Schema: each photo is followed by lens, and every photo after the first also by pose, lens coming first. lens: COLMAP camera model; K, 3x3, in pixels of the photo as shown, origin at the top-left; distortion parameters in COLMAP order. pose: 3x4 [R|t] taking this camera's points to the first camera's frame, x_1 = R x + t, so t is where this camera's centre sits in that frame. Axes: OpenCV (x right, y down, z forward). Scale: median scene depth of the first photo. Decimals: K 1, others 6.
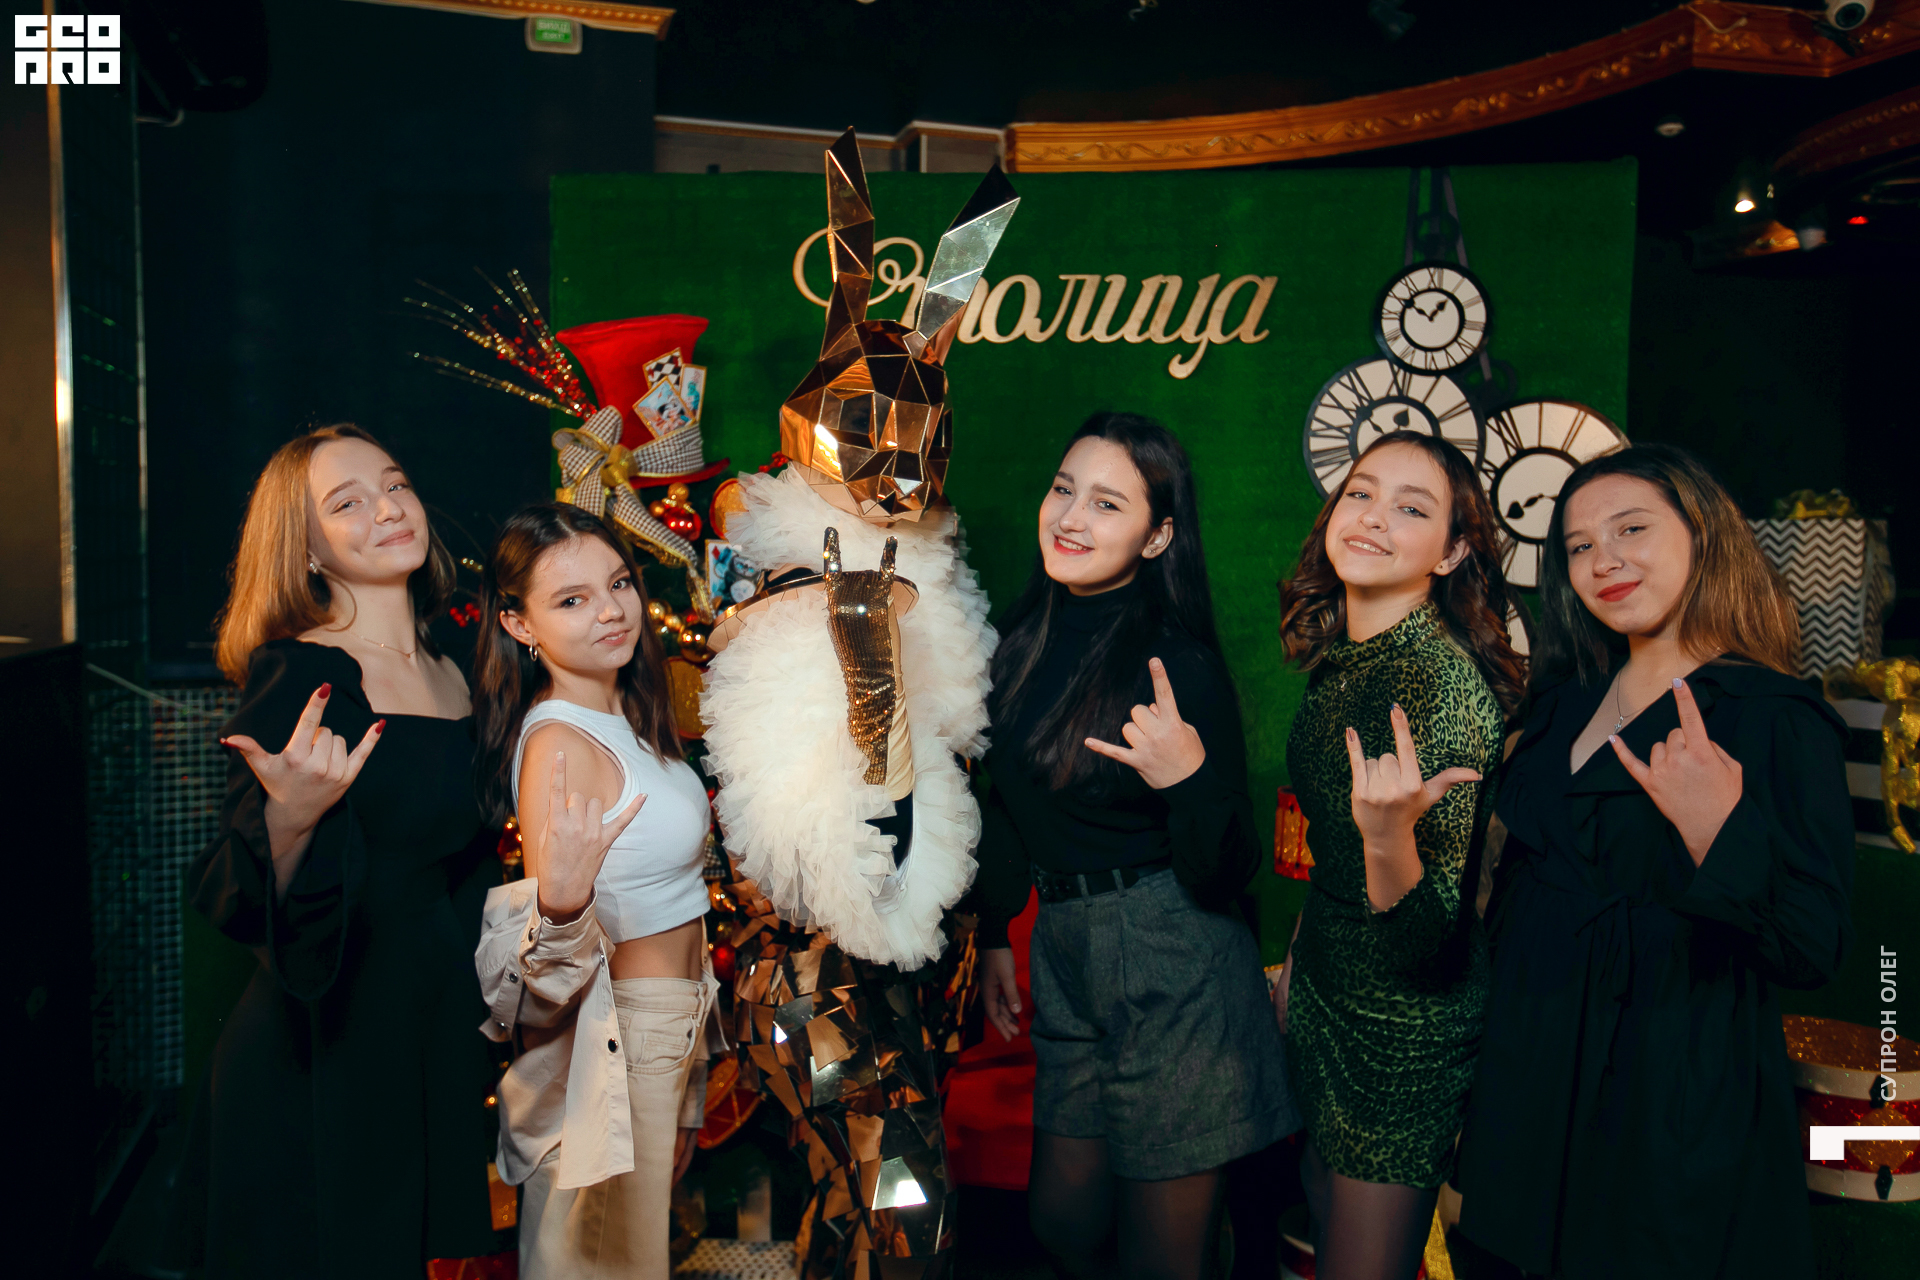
lens RADIAL K [[1570.5, 0, 946.2], [0, 1570.5, 626.1], [0, 0, 1]] dist [0.028059, 0.025477]
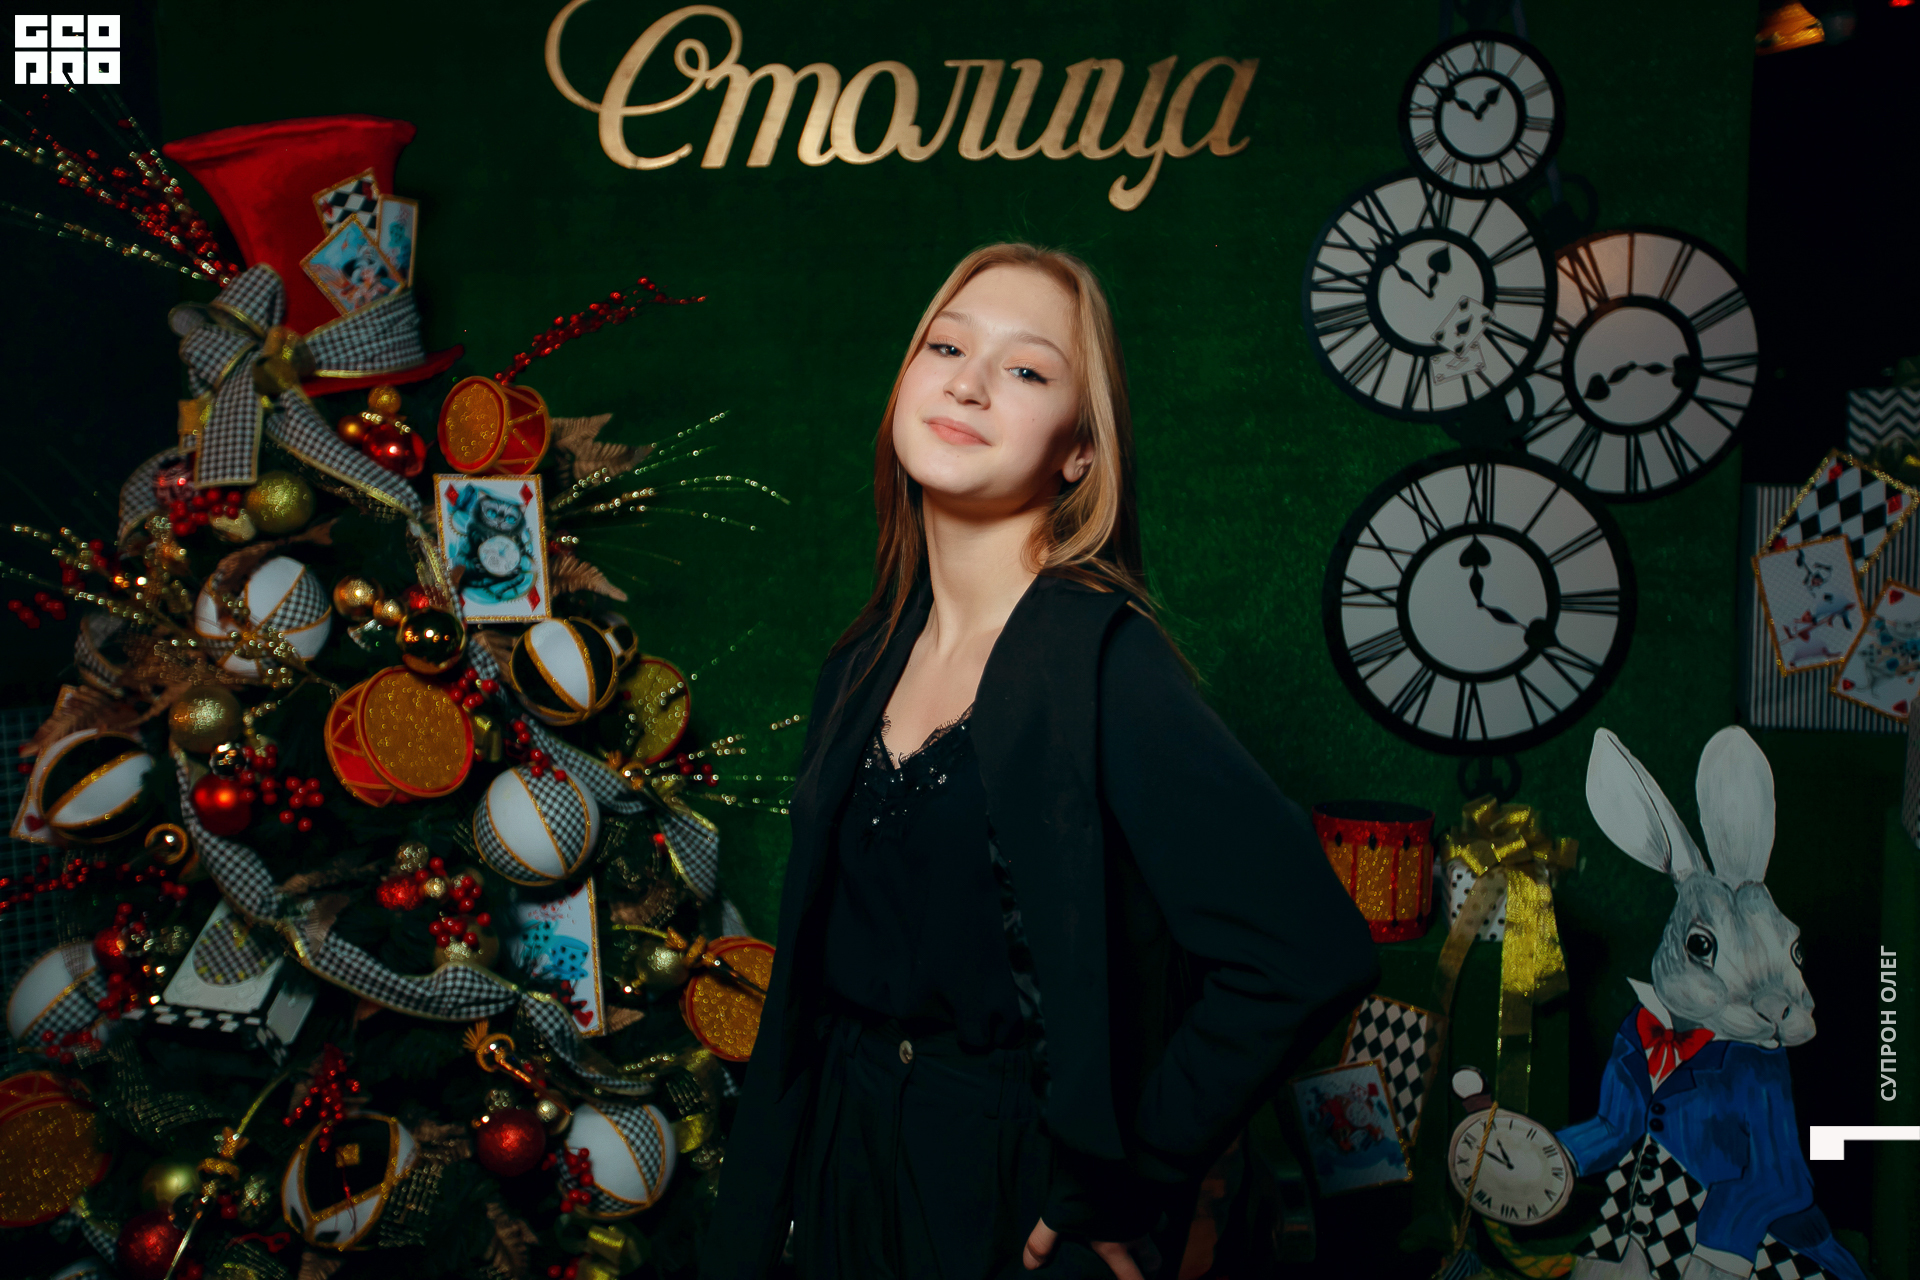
lens RADIAL K [[1789.8, 0, 937.6], [0, 1789.8, 624.6], [0, 0, 1]] dist [0.063988, 0.000000]
pose [[0.991877, -0.046637, 0.118340, -0.035429], [0.040701, 0.997812, 0.052099, -0.021249], [-0.120511, -0.046859, 0.991605, 0.222431]]
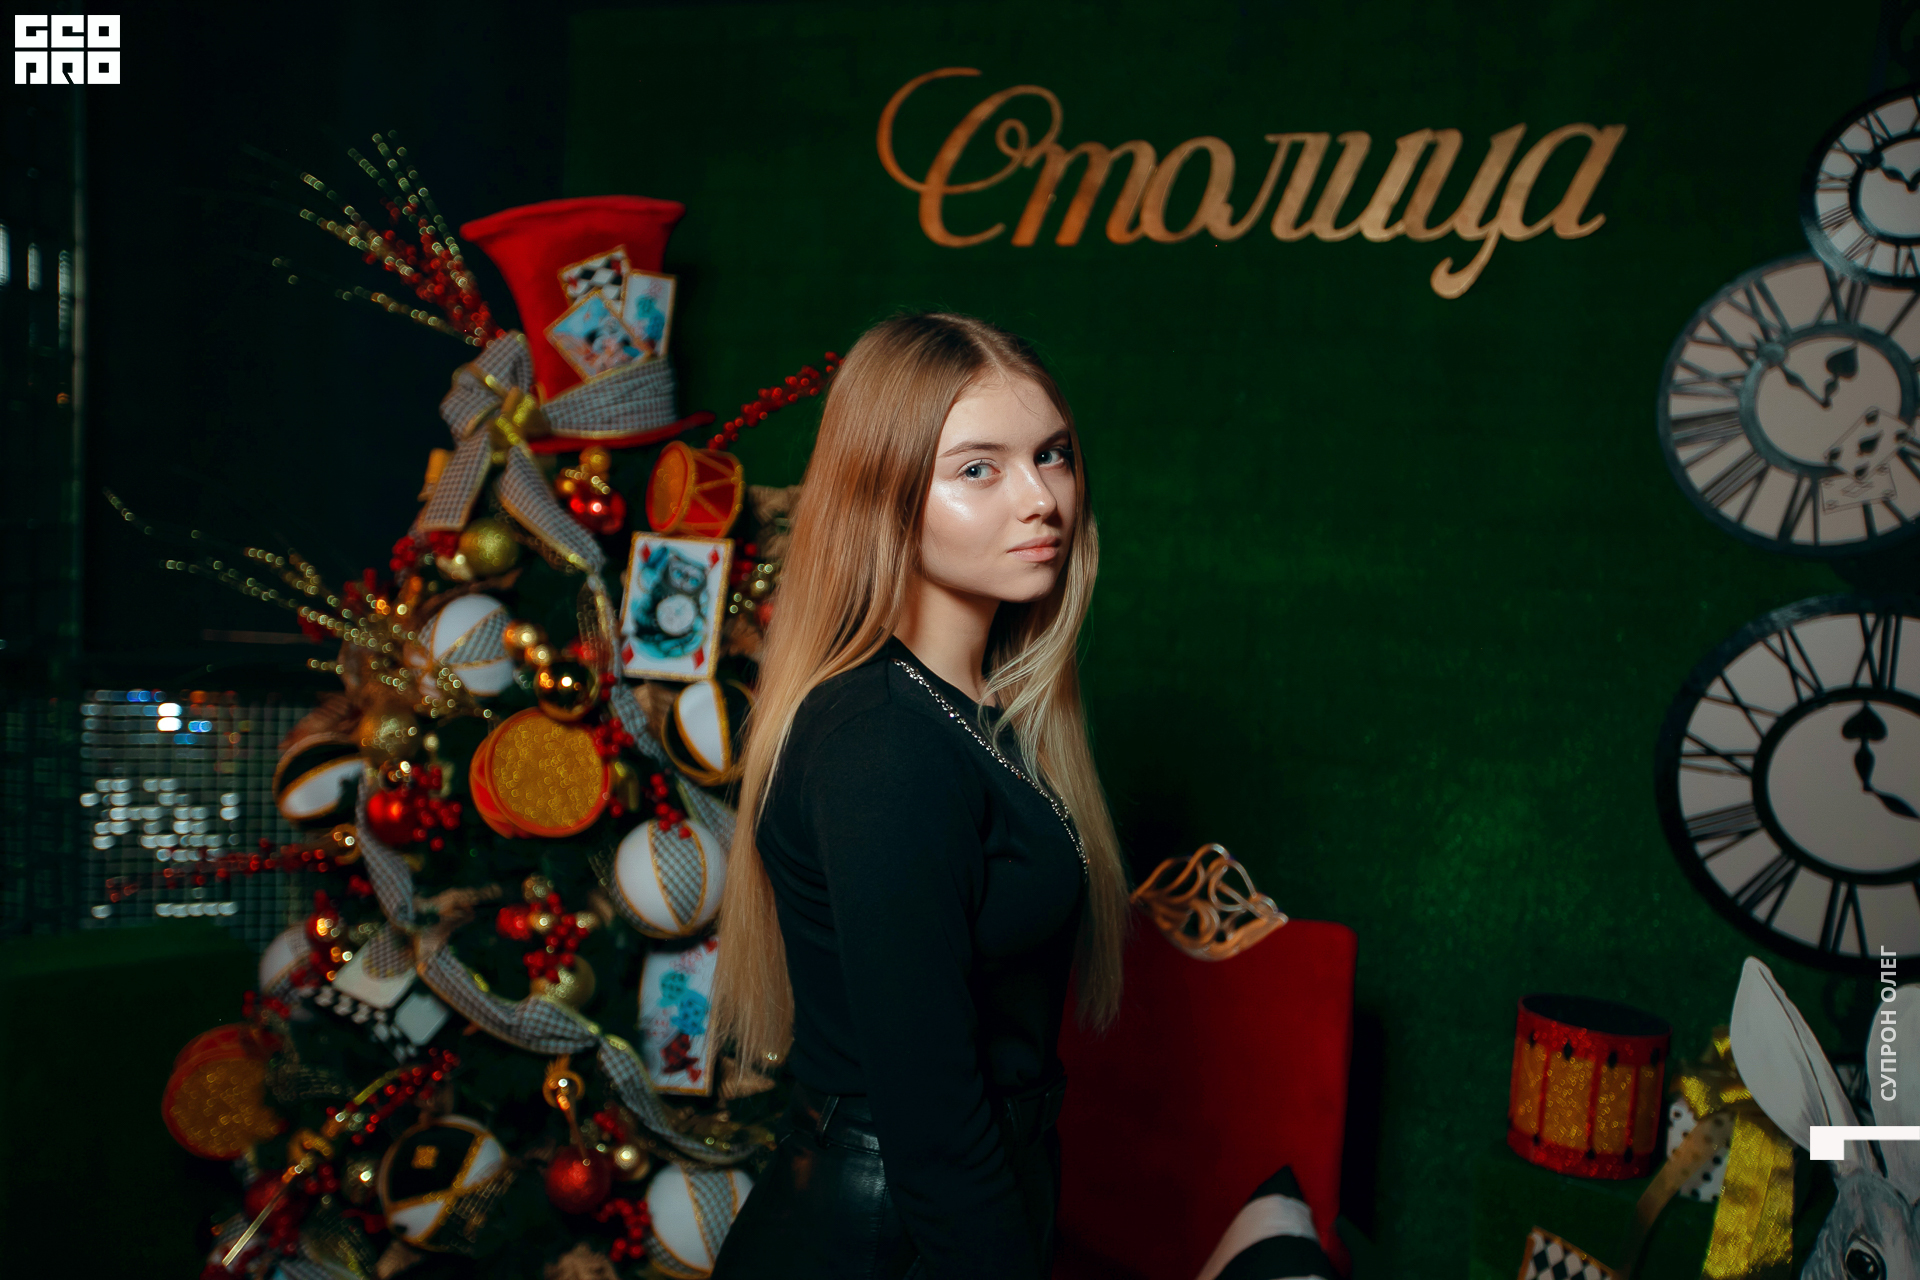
lens RADIAL K [[1789.8, 0, 939.9], [0, 1789.8, 625.9], [0, 0, 1]] dist [0.063988, 0.000000]
pose [[0.955656, 0.053841, -0.289523, 0.171974], [-0.051599, 0.998549, 0.015377, -0.029645], [0.289931, 0.000244, 0.957048, 0.269167]]
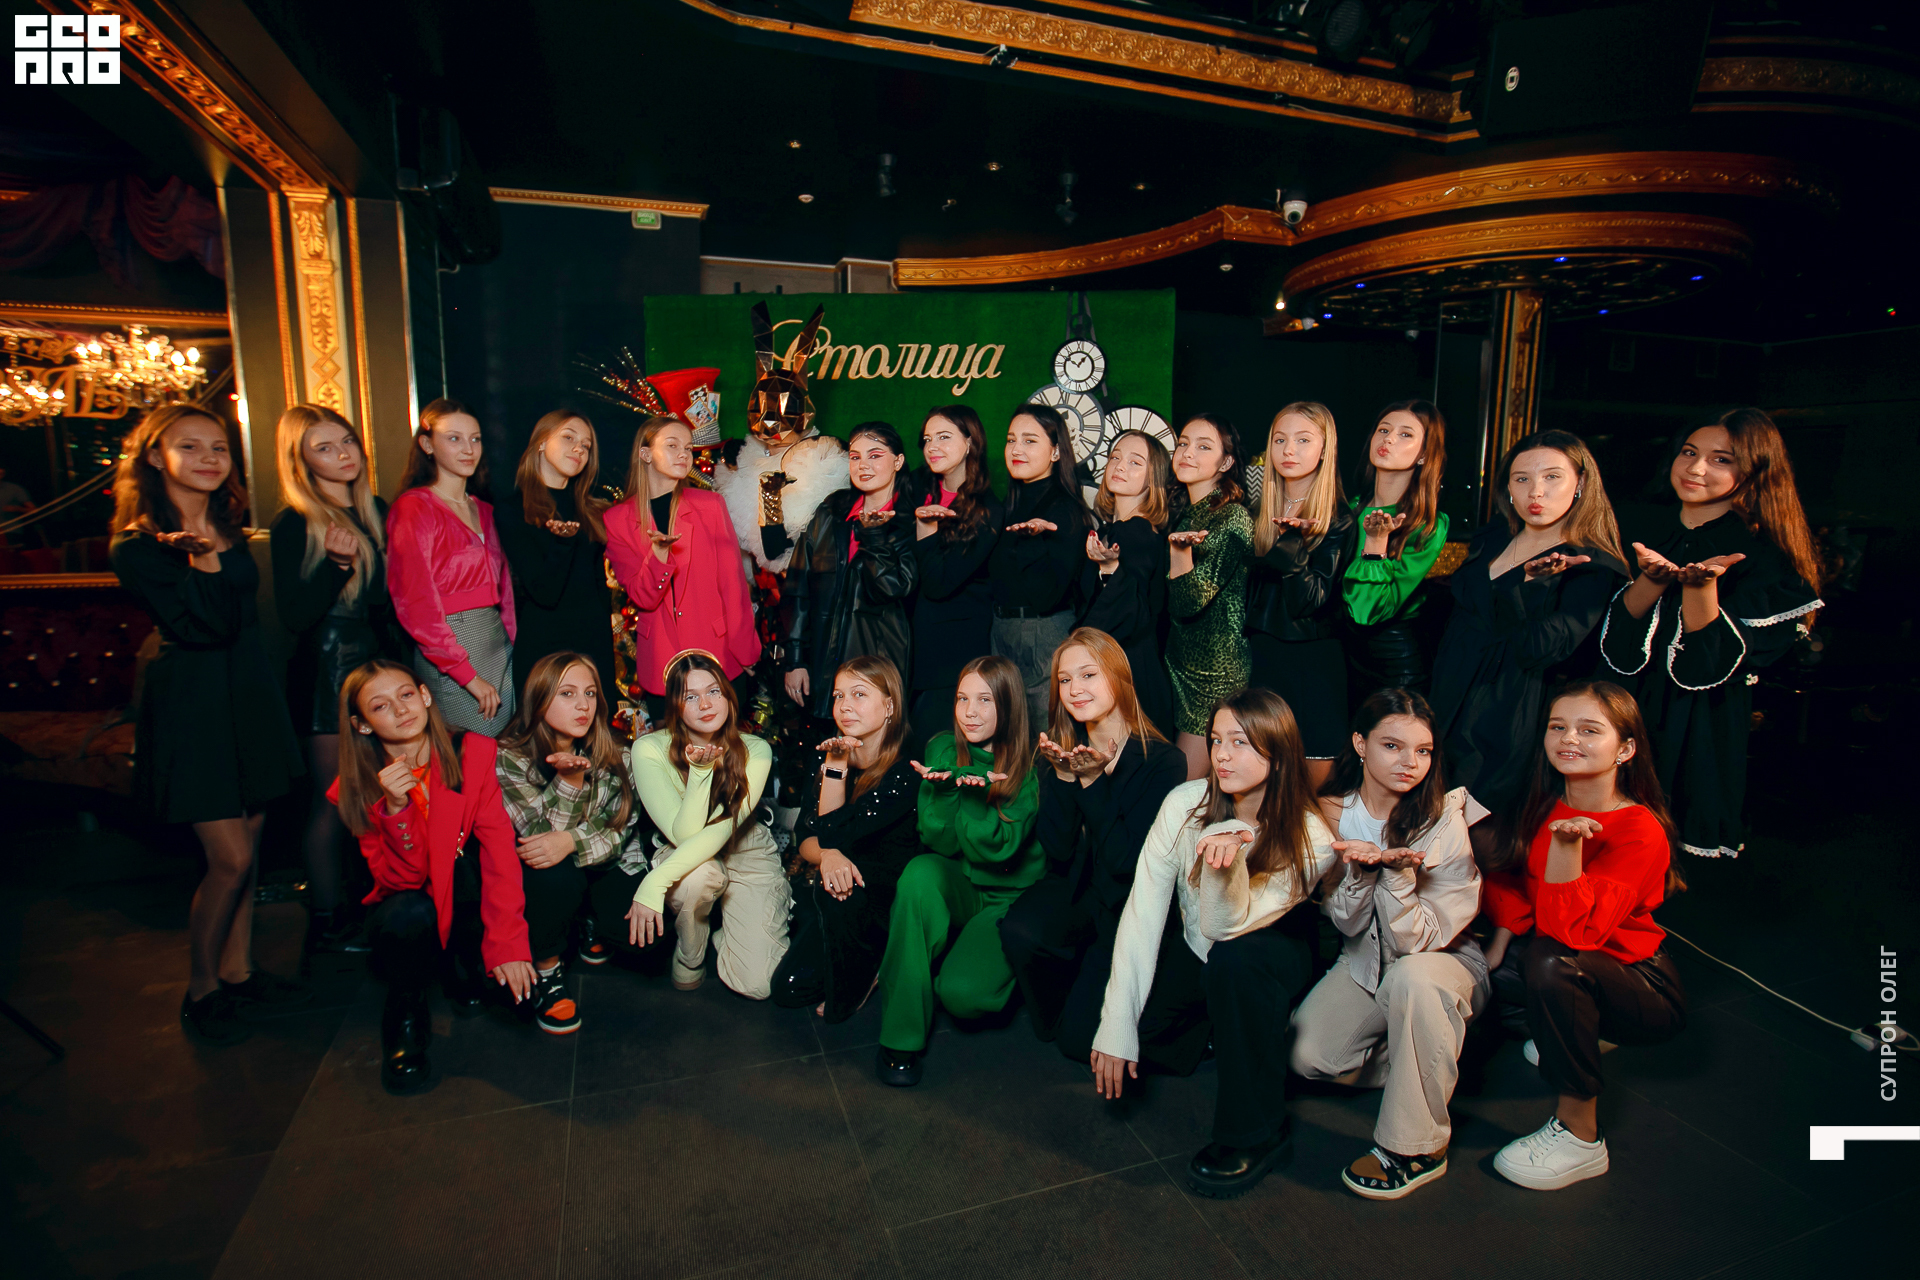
lens RADIAL K [[941.0, 0, 943.5], [0, 941.0, 630.5], [0, 0, 1]] dist [-0.046438, 0.000075]
pose [[0.999281, -0.015474, 0.034612, 0.084483], [0.012334, 0.995942, 0.089145, 0.036288], [-0.035851, -0.088654, 0.995417, -0.234174]]
